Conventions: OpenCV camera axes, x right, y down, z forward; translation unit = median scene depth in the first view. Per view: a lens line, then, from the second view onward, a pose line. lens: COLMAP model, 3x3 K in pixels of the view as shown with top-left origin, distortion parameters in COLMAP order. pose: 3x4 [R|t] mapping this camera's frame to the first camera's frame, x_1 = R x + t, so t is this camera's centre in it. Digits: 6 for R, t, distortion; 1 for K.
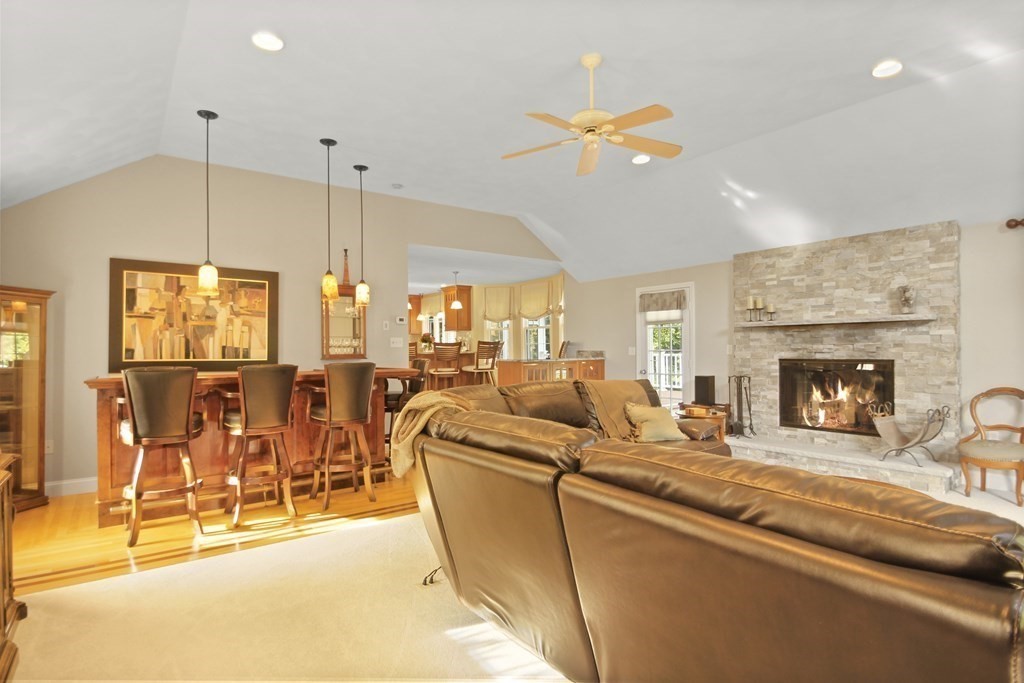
lens RADIAL K [[533.2, 0, 505.0], [0, 533.2, 344.2], [0, 0, 1]] dist [-0.007221, 0.000006]
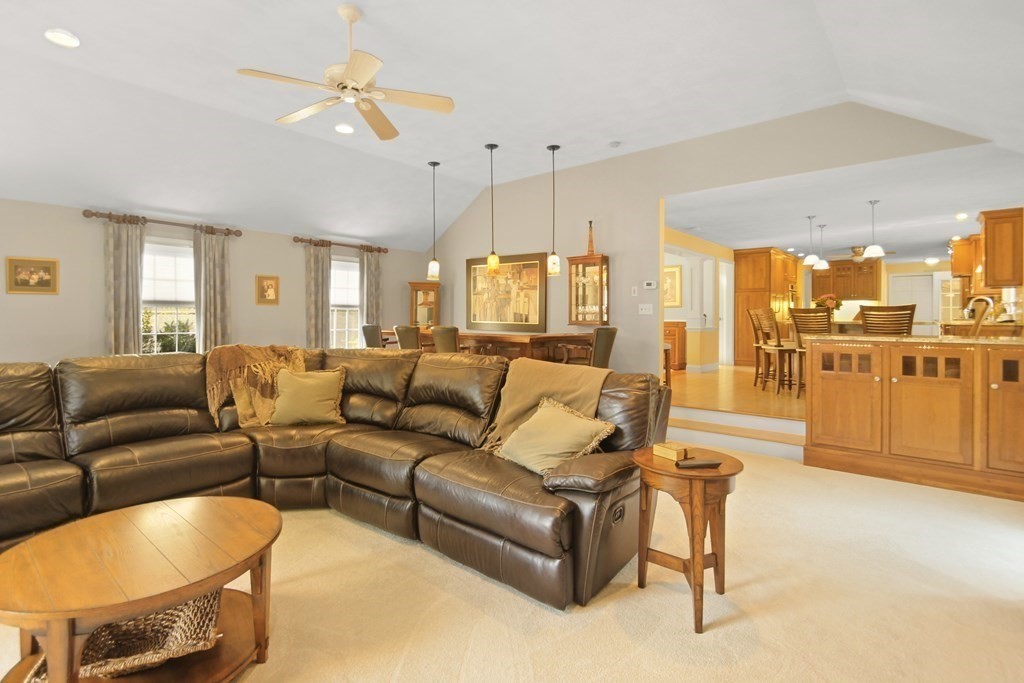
lens RADIAL K [[494.5, 0, 502.3], [0, 494.5, 314.6], [0, 0, 1]] dist [-0.002764, -0.002823]
pose [[0.199747, 0.005905, -0.979830, 0.694643], [0.004071, 0.999968, 0.006856, -0.000622], [0.979839, -0.005358, 0.199717, 0.700143]]
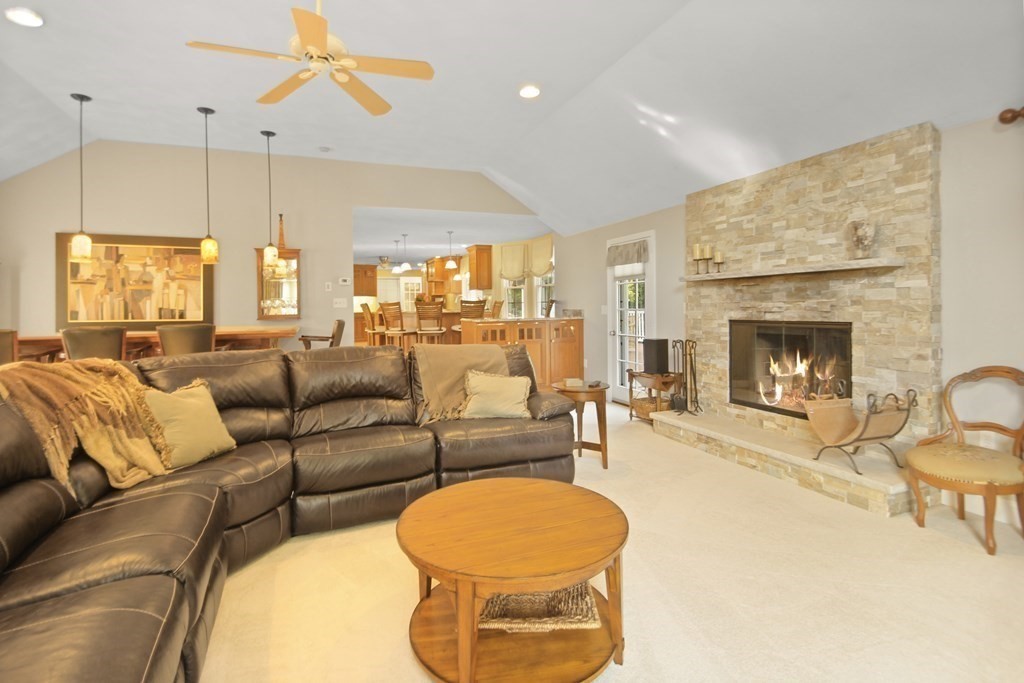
lens RADIAL K [[494.5, 0, 502.7], [0, 494.5, 305.1], [0, 0, 1]] dist [-0.002764, -0.002823]
pose [[0.963508, -0.006466, -0.267602, 0.419654], [0.008486, 0.999944, 0.006392, -0.002675], [0.267545, -0.008430, 0.963508, 0.200546]]
